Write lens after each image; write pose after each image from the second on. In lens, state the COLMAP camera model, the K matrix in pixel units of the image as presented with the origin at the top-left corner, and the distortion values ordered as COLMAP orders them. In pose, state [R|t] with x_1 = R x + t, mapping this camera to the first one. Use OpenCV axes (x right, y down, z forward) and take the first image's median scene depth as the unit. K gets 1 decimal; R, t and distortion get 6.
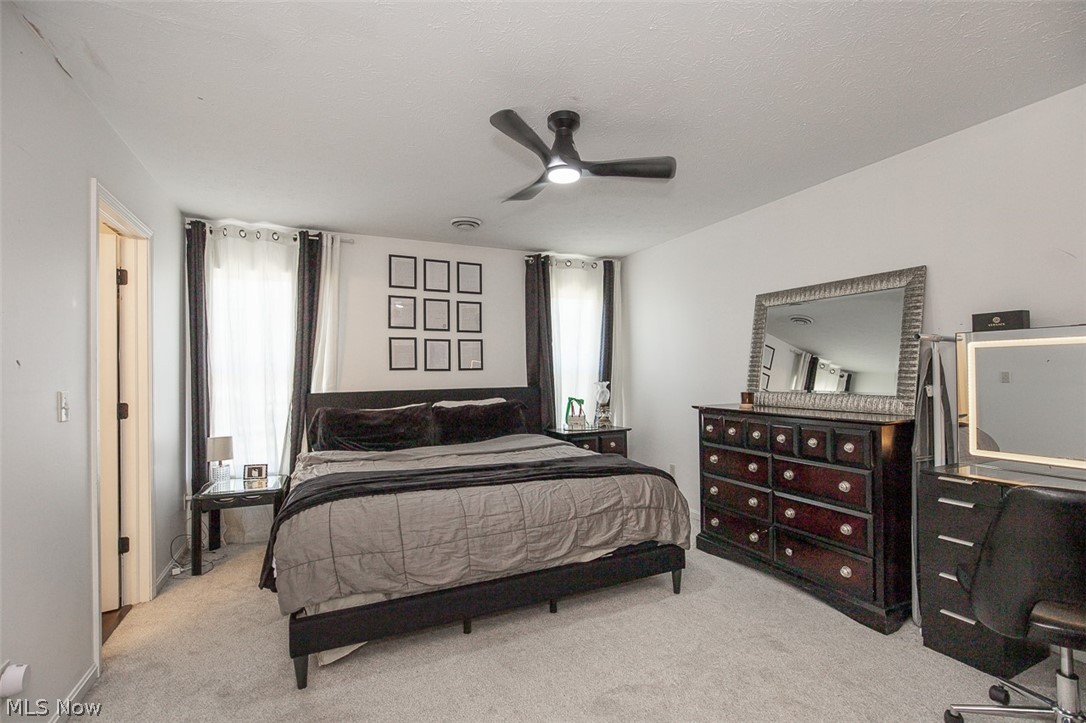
lens RADIAL K [[509.2, 0, 538.7], [0, 509.2, 370.9], [0, 0, 1]] dist [-0.005627, 0.000184]
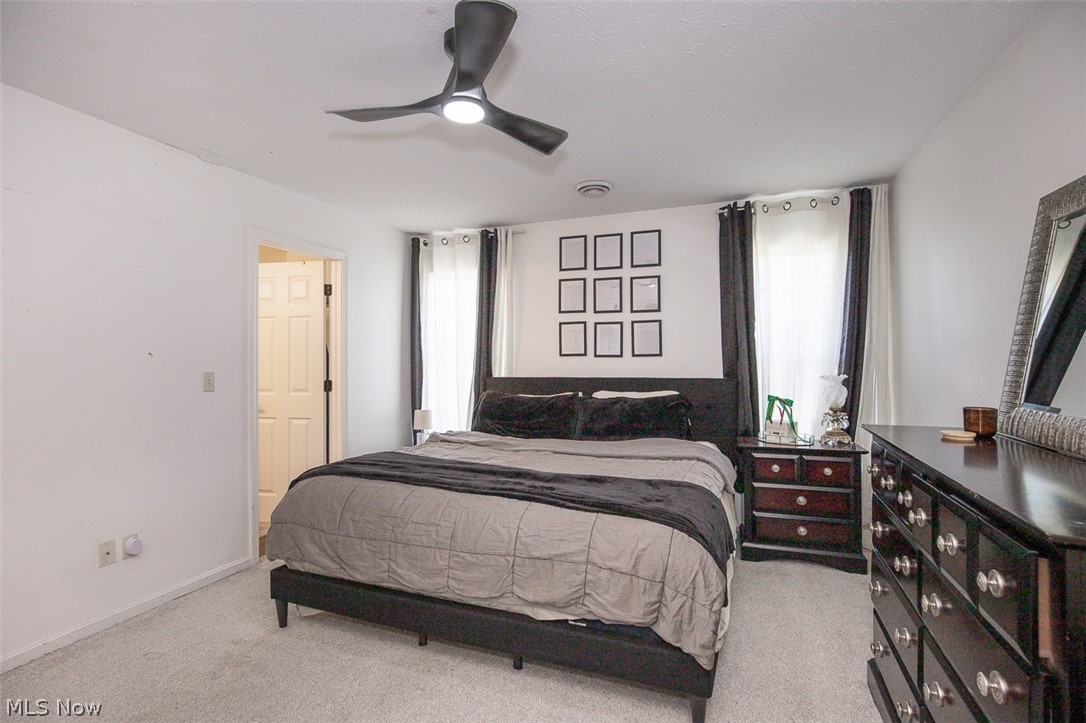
lens RADIAL K [[509.2, 0, 538.3], [0, 509.2, 353.4], [0, 0, 1]] dist [-0.005627, 0.000184]
pose [[0.682605, 0.001631, -0.730786, 0.384357], [-0.000202, 0.999998, 0.002044, -0.008668], [0.730788, -0.001247, 0.682604, 0.299620]]
